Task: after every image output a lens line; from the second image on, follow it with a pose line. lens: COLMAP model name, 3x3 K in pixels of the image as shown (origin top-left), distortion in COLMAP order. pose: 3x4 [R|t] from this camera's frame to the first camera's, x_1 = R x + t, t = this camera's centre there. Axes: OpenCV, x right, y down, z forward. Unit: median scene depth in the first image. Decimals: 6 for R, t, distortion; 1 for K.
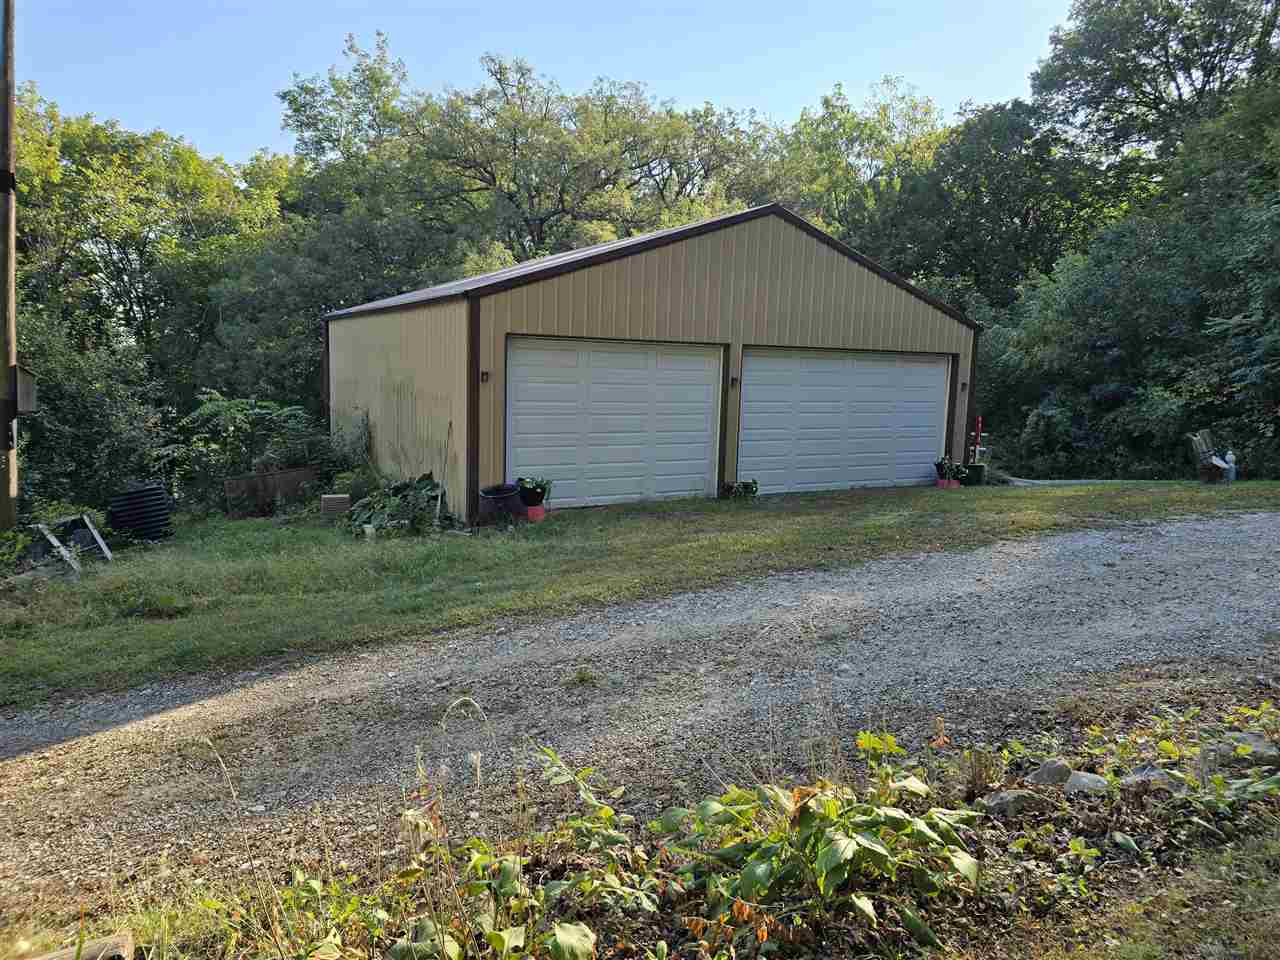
lens RADIAL K [[879.7, 0, 640.0], [0, 879.7, 480.0], [0, 0, 1]] dist [0.006665, -0.000030]
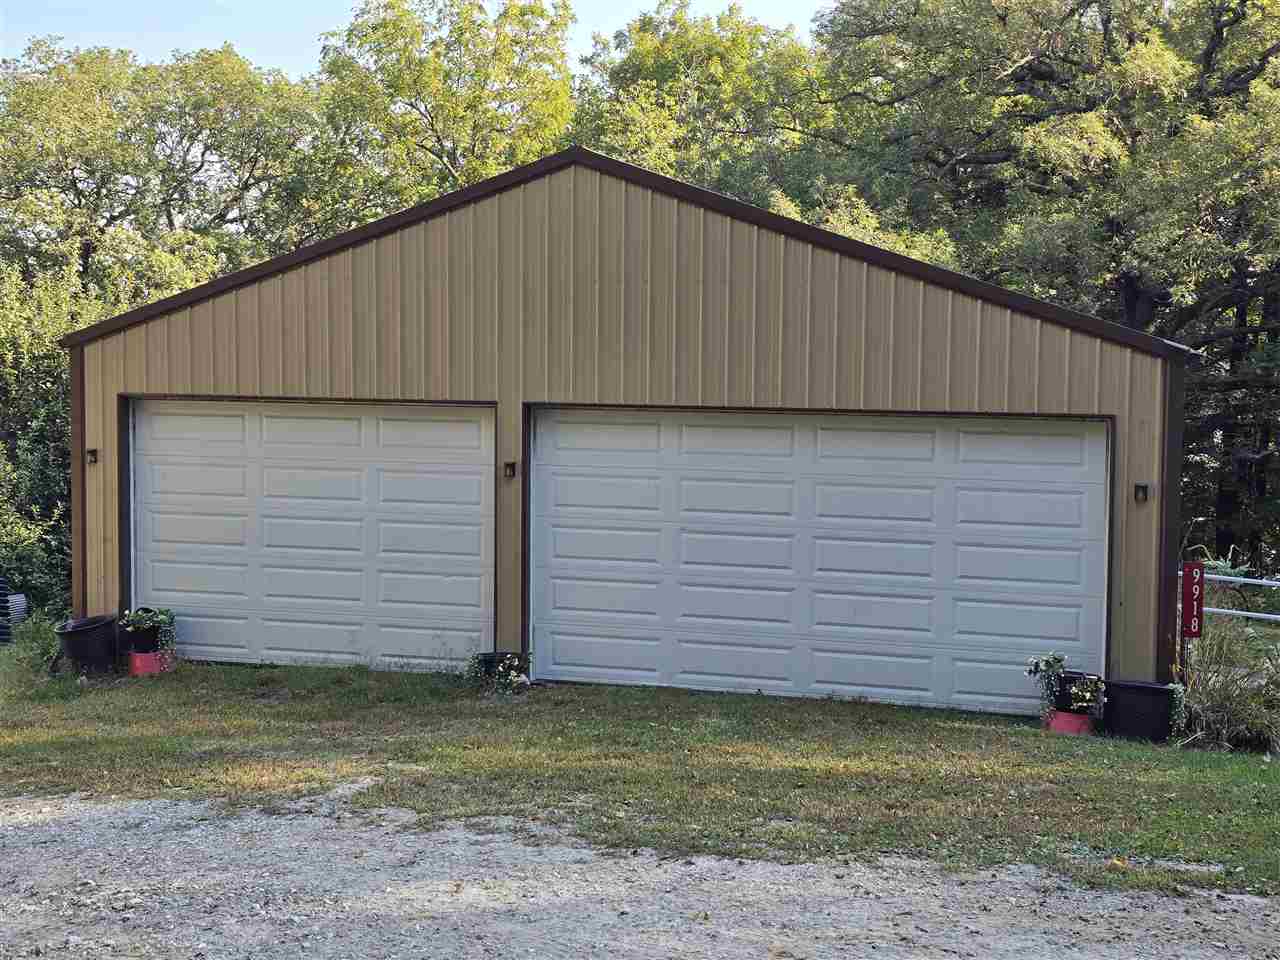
lens RADIAL K [[879.7, 0, 640.0], [0, 879.7, 480.0], [0, 0, 1]] dist [0.006665, -0.000030]
pose [[0.780837, 0.018208, -0.624470, 0.506126], [-0.081413, 0.994017, -0.072816, -0.071467], [0.619408, 0.107698, 0.777647, 0.621948]]
